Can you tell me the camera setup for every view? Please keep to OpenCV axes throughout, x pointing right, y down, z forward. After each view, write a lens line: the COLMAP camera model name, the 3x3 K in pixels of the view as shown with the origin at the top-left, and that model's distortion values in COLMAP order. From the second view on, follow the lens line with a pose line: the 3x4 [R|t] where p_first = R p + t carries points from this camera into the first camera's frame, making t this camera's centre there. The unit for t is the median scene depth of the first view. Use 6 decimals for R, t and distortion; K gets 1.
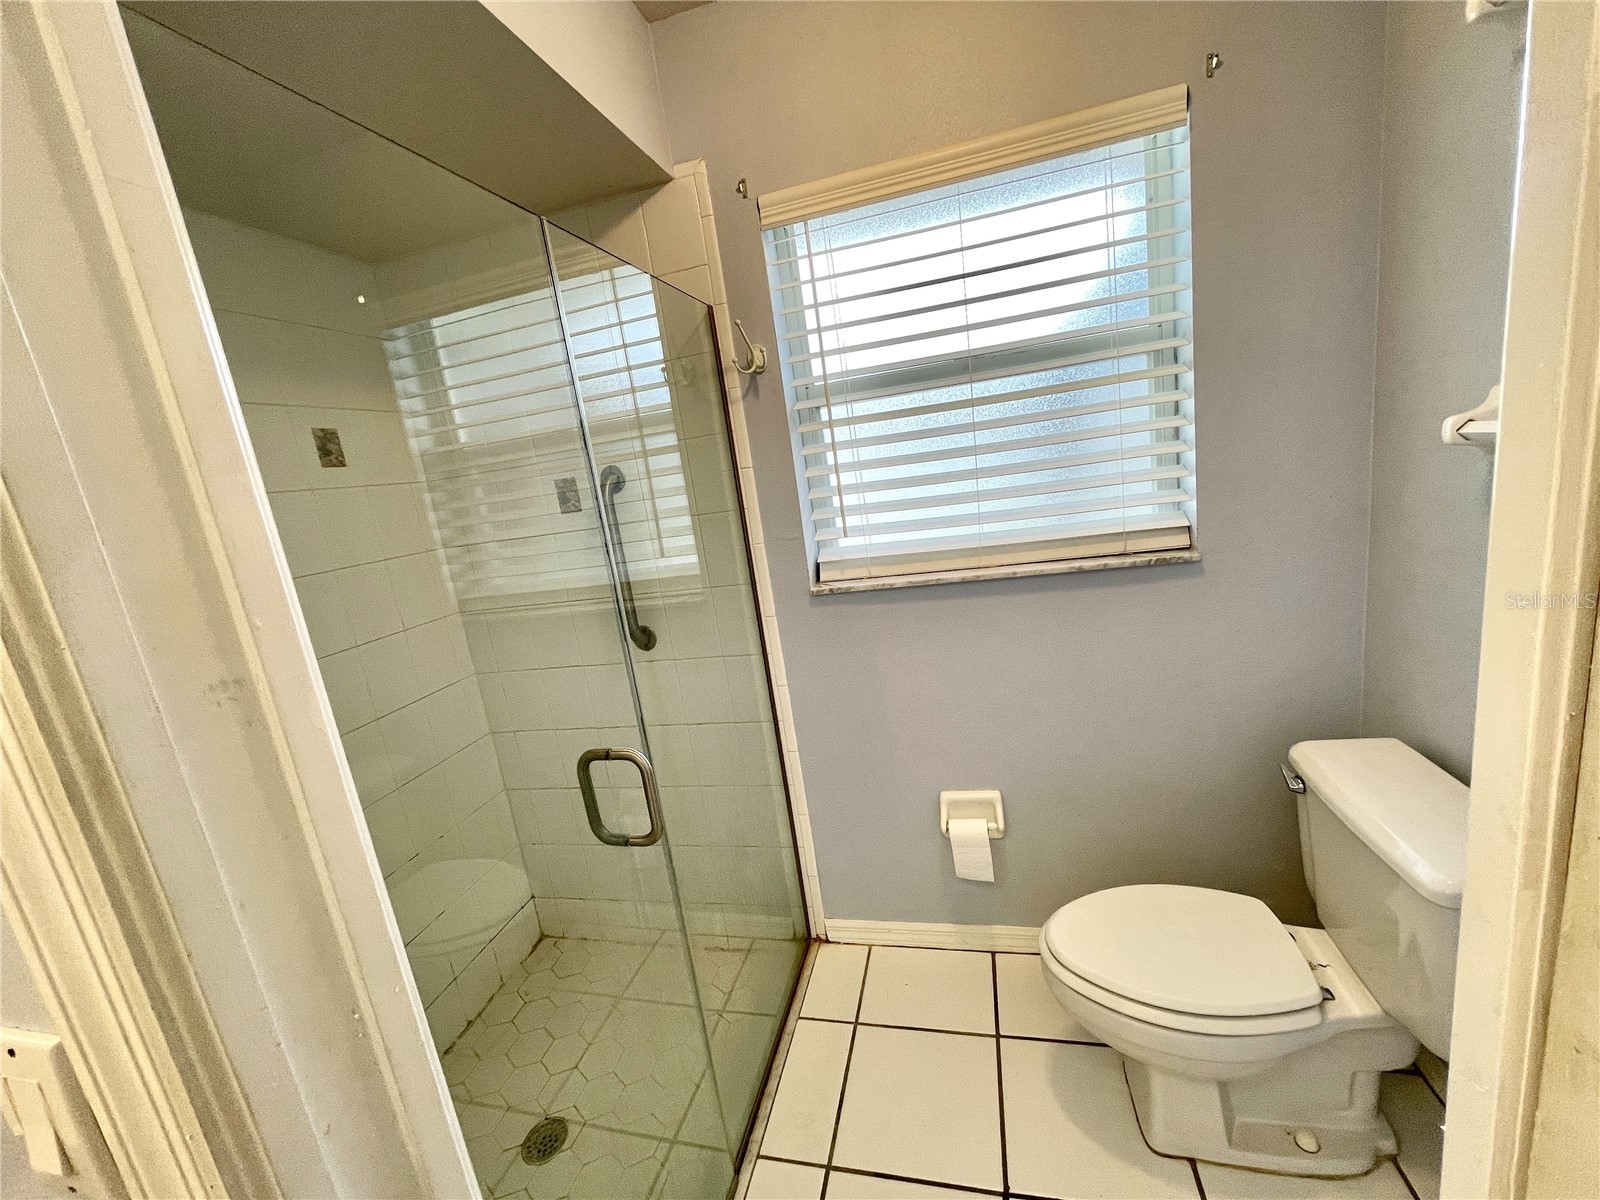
lens RADIAL K [[644.5, 0, 801.1], [0, 644.5, 598.6], [0, 0, 1]] dist [-0.001204, -0.000004]
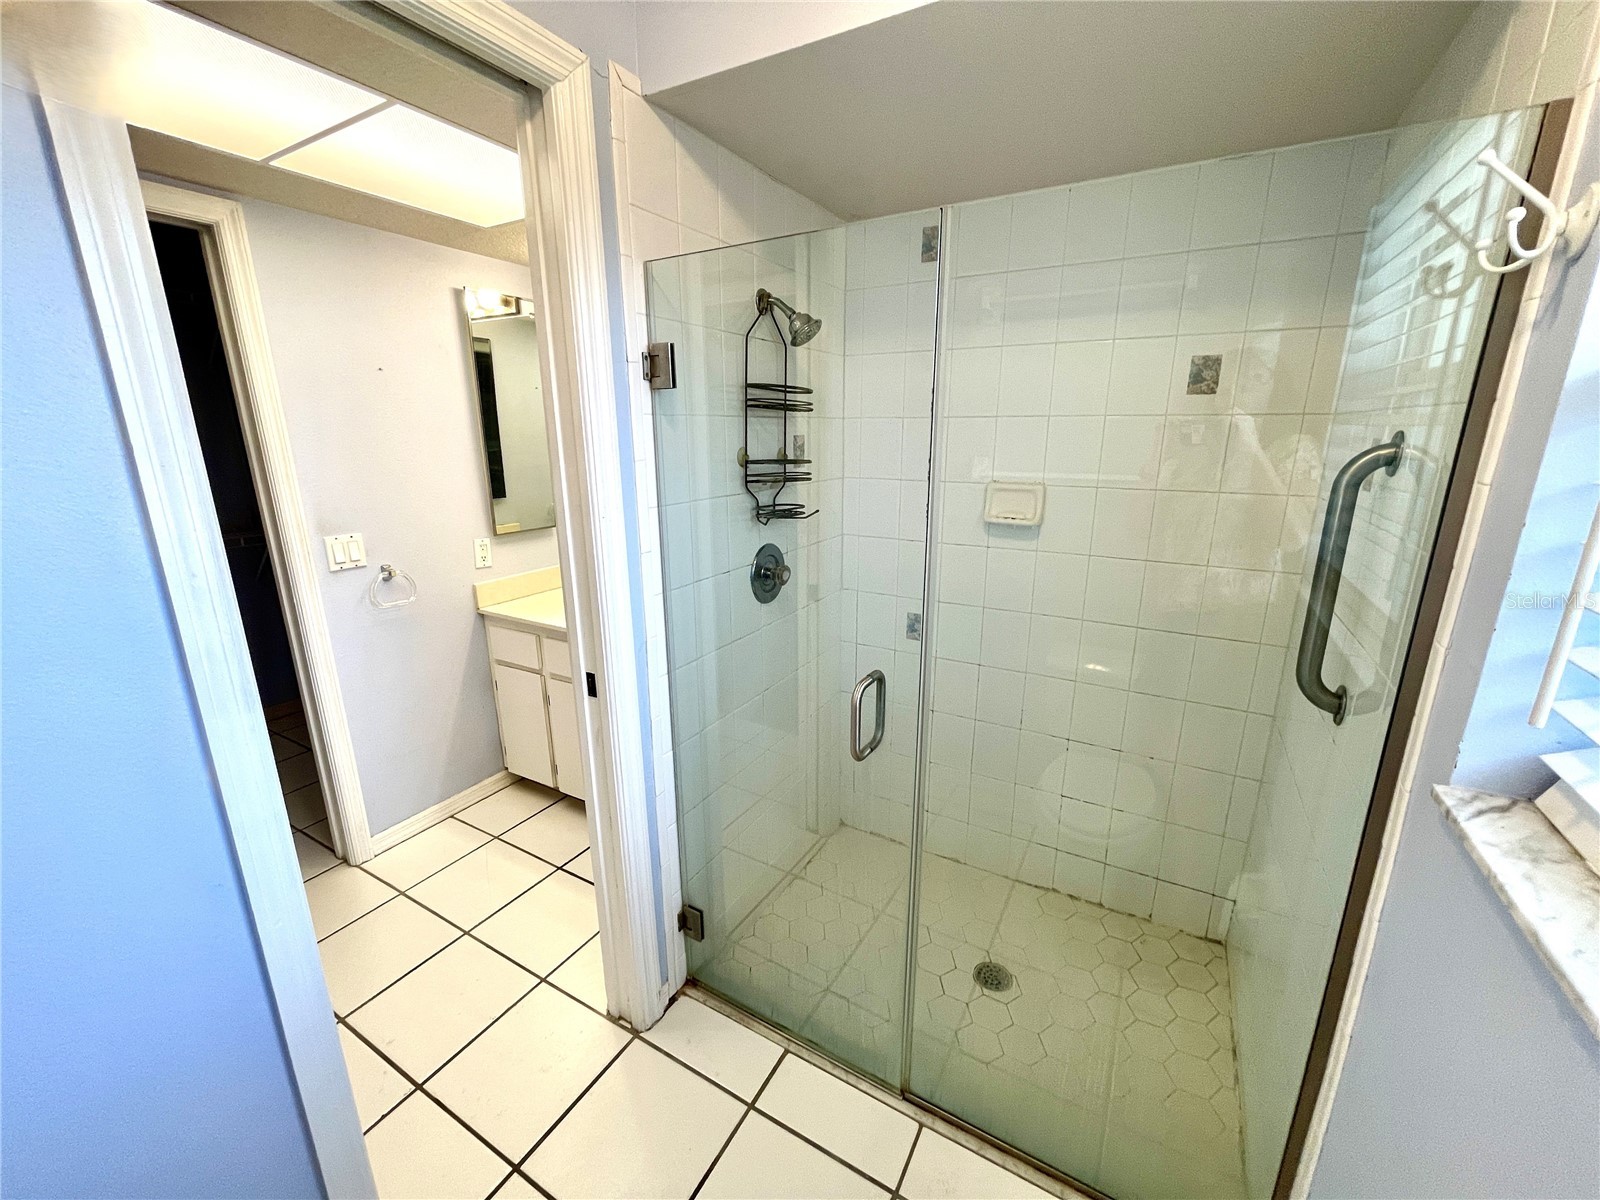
lens RADIAL K [[644.5, 0, 801.1], [0, 644.5, 598.6], [0, 0, 1]] dist [-0.001204, -0.000004]
pose [[-0.270567, 0.380741, -0.884211, 0.496712], [-0.150576, 0.890428, 0.429494, -0.264643], [0.950852, 0.249348, -0.183590, 0.674961]]
